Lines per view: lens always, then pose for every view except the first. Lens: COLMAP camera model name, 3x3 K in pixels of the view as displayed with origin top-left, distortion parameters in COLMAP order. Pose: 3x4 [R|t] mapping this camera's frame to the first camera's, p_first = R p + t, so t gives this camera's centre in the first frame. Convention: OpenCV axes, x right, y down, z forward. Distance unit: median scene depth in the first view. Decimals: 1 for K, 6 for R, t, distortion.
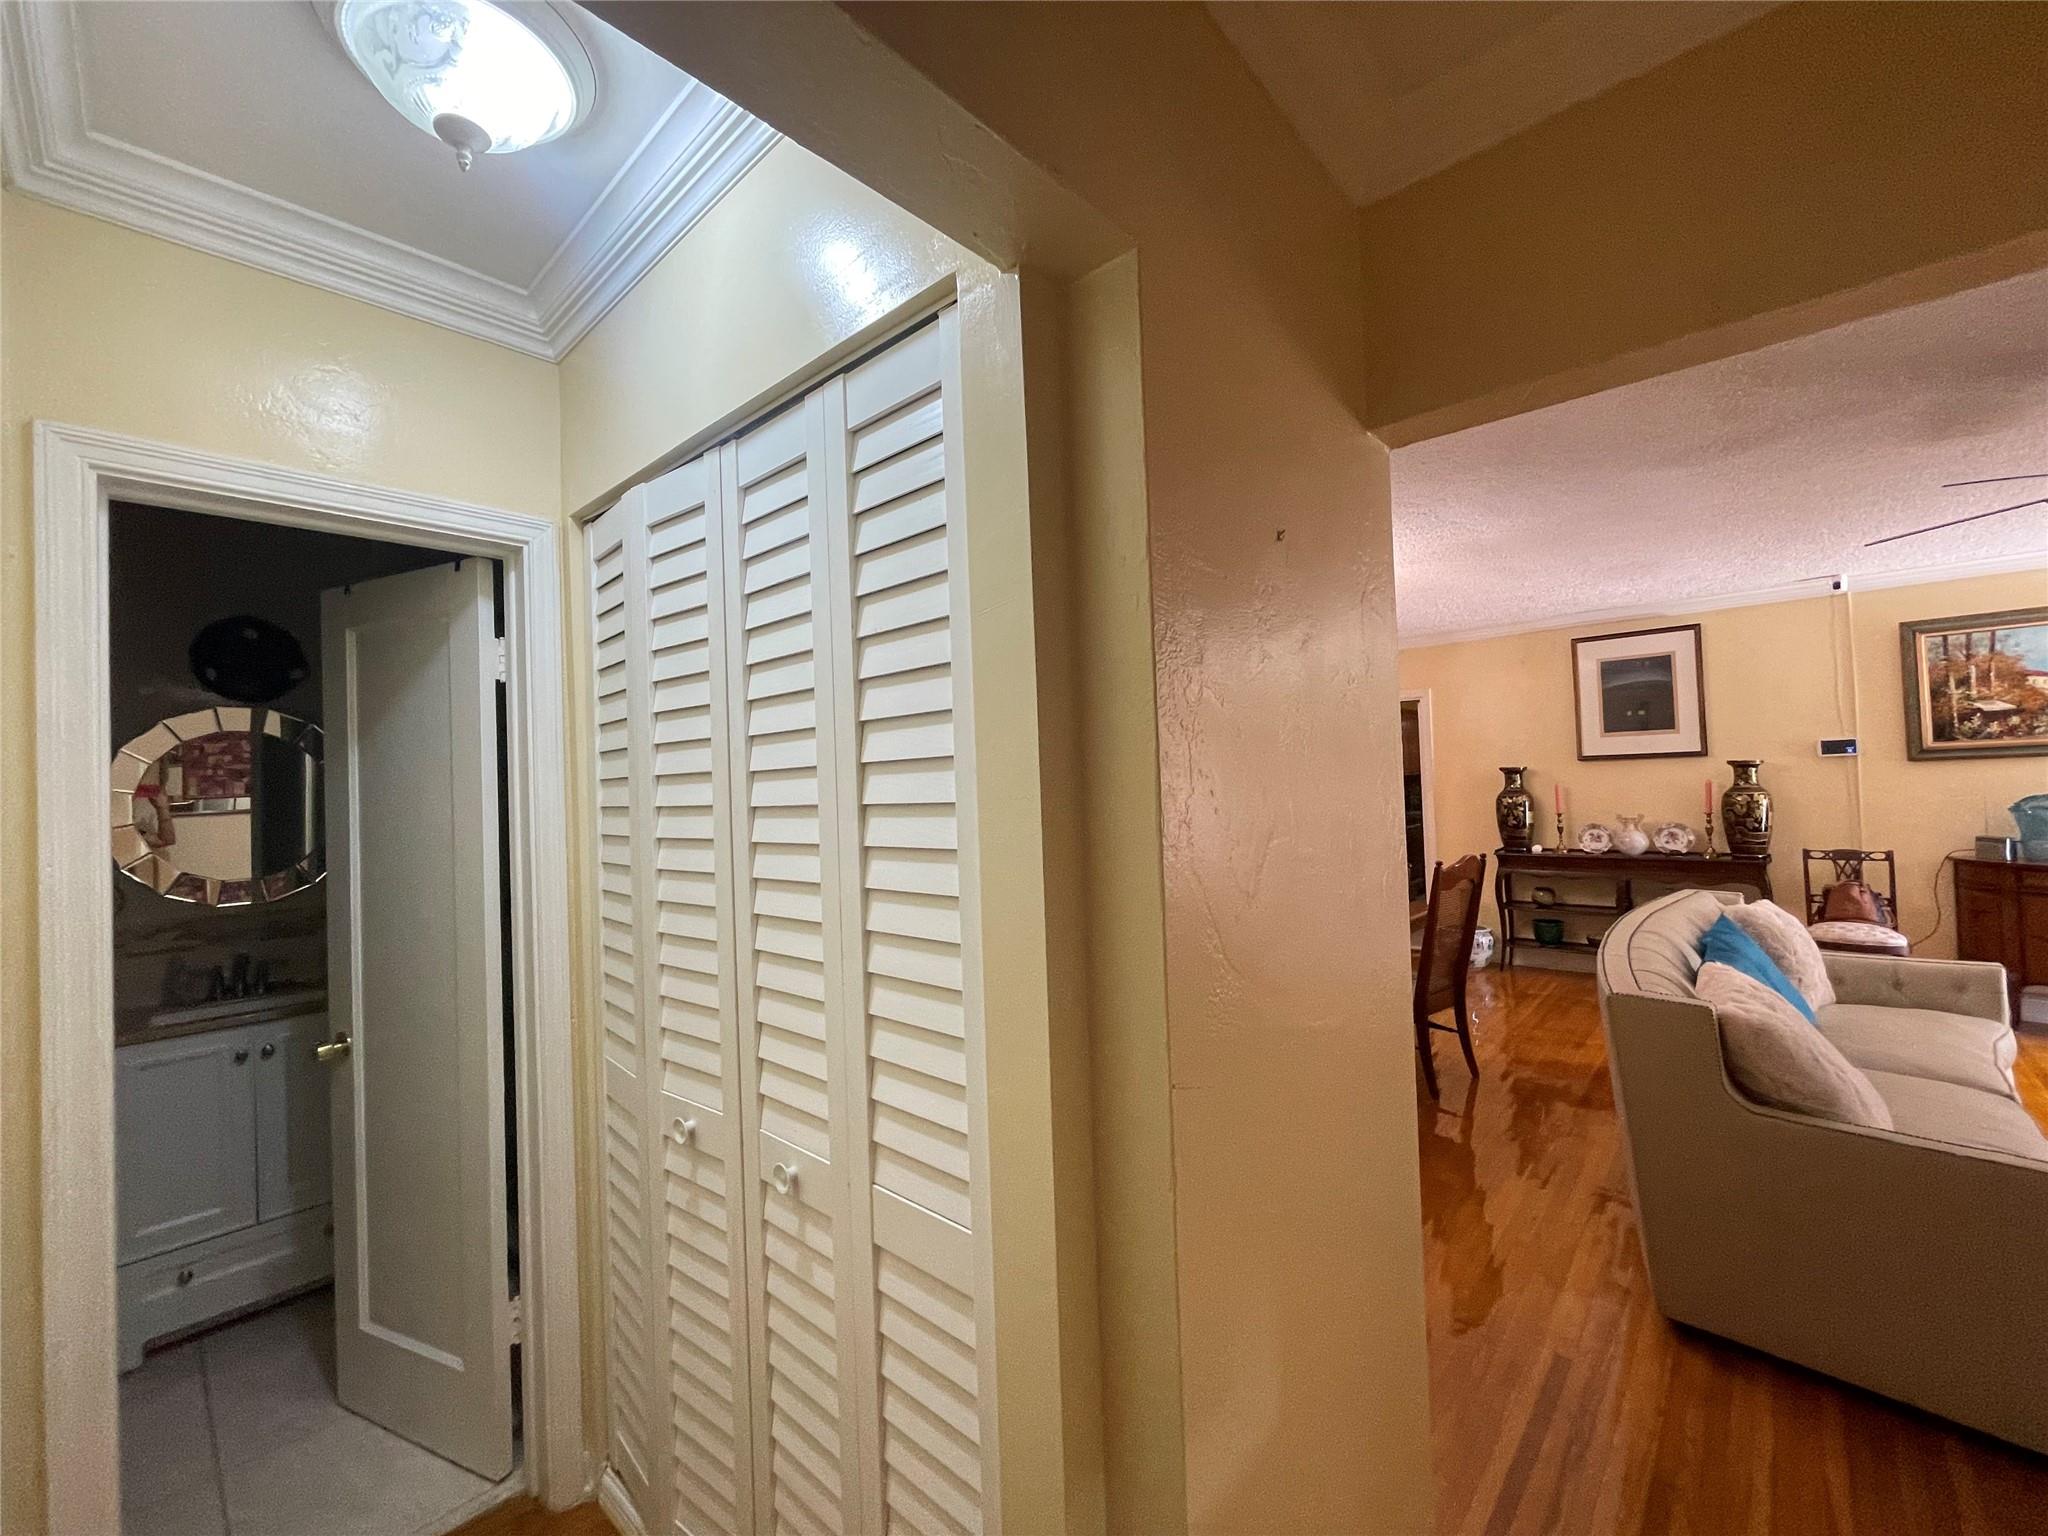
lens RADIAL K [[832.2, 0, 1031.6], [0, 832.2, 765.3], [0, 0, 1]] dist [-0.001887, 0.000383]
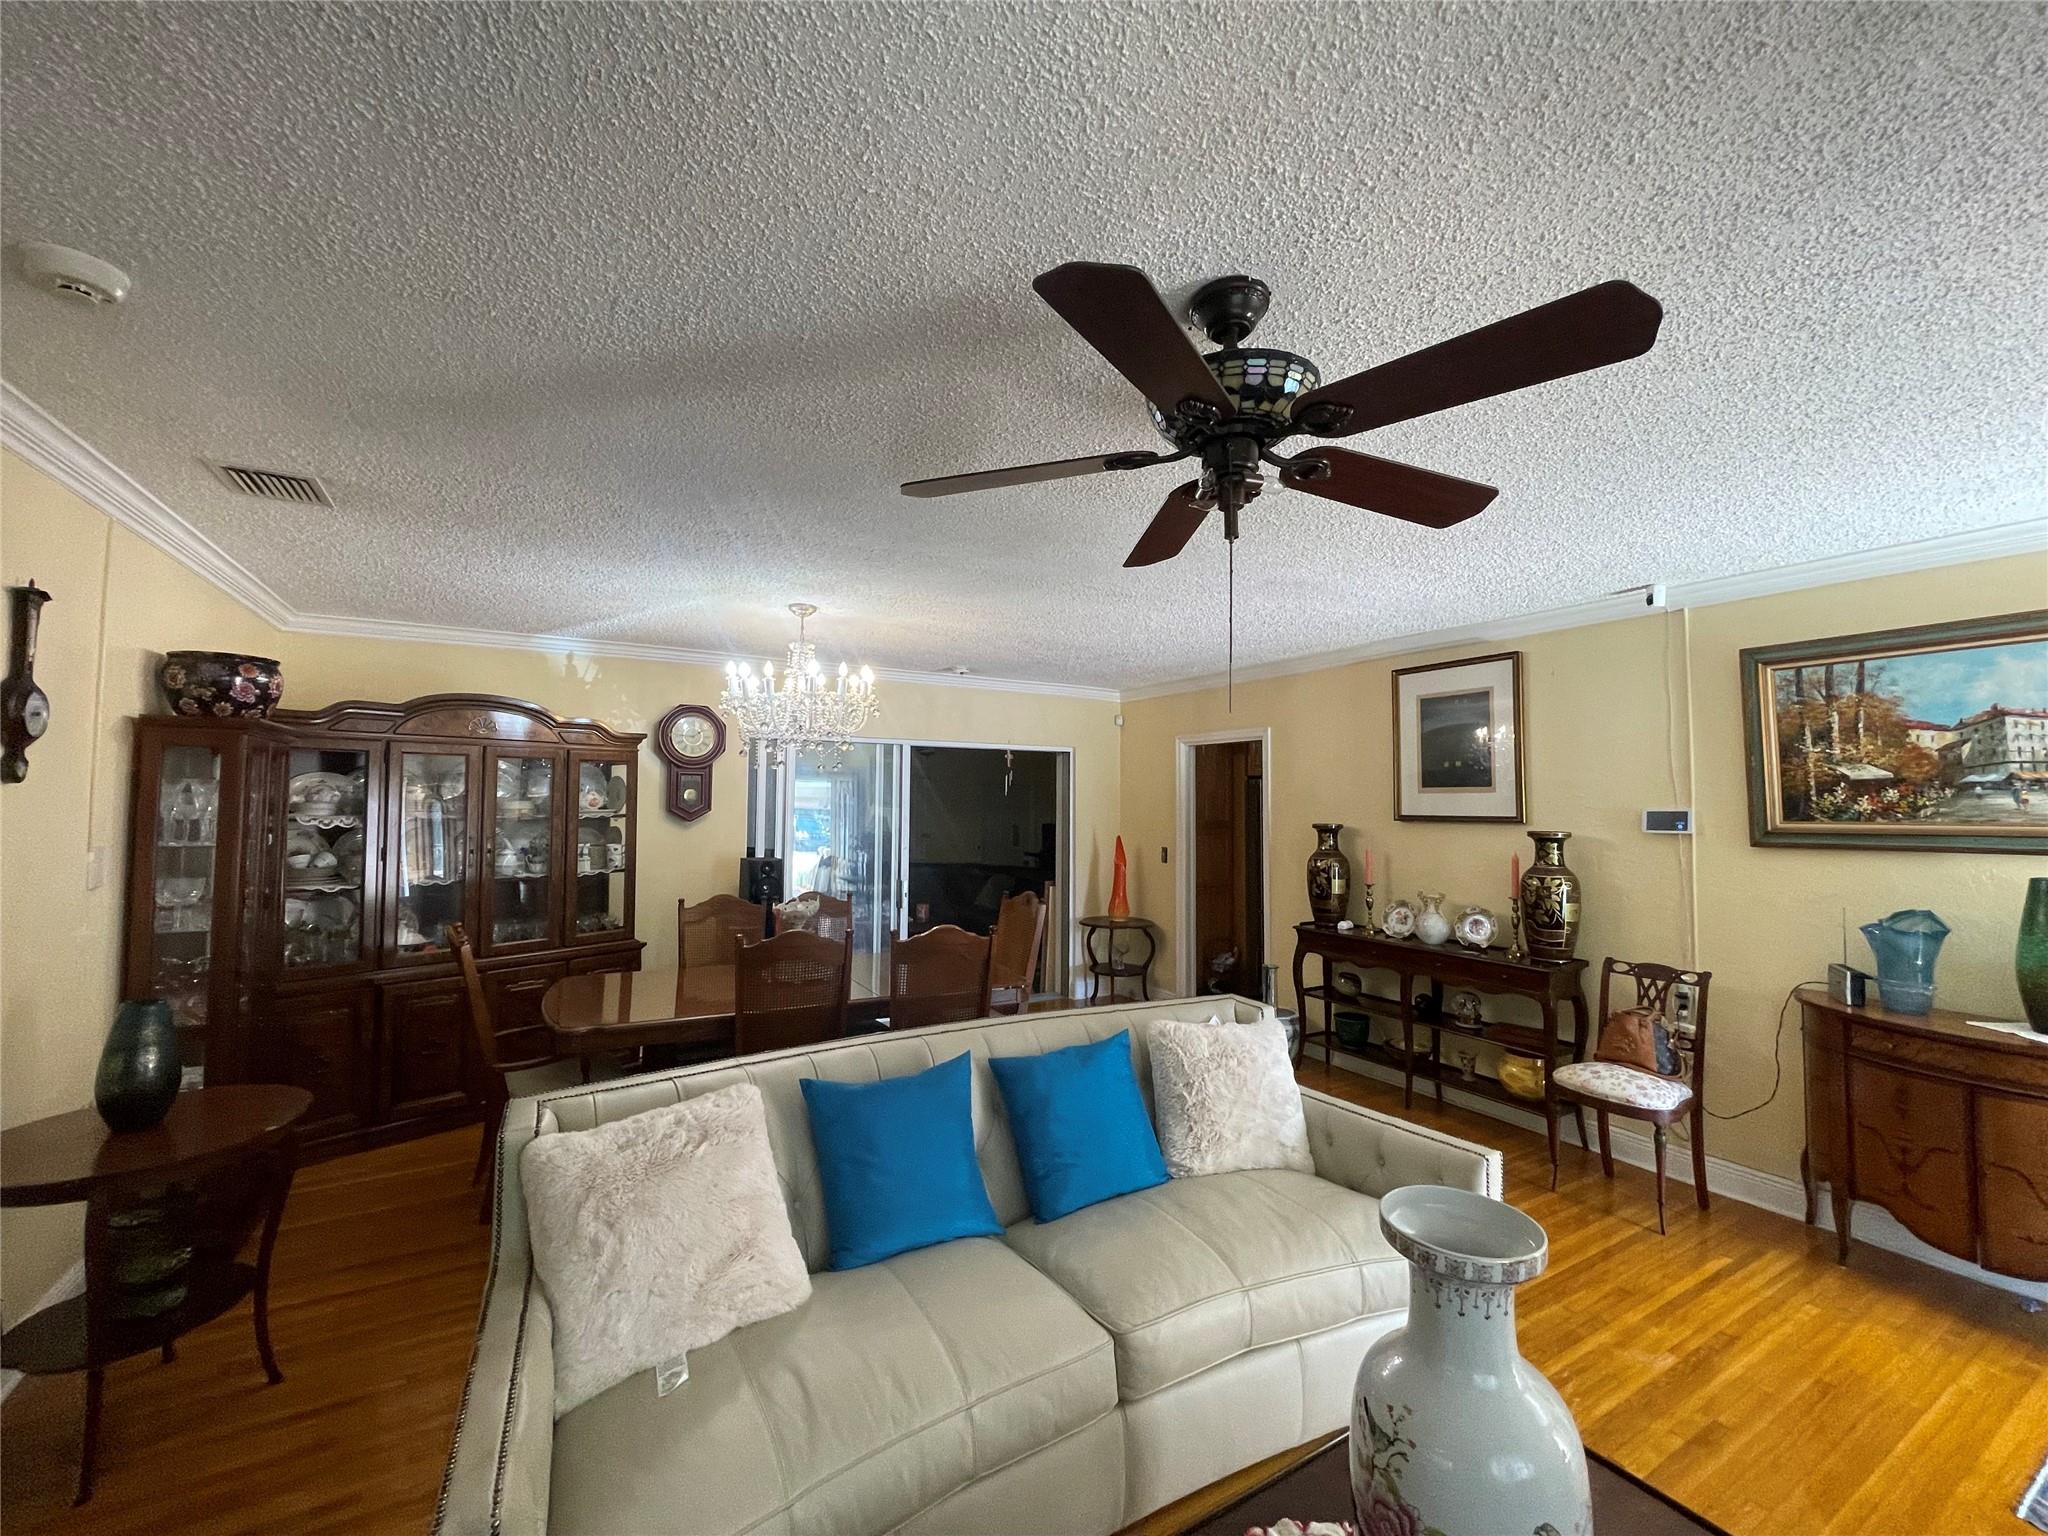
lens RADIAL K [[832.2, 0, 1028.0], [0, 832.2, 772.4], [0, 0, 1]] dist [-0.001887, 0.000383]
pose [[0.951097, 0.025782, -0.307816, 0.692870], [-0.028899, 0.999567, -0.005572, -0.046265], [0.307539, 0.014195, 0.951430, 0.145339]]
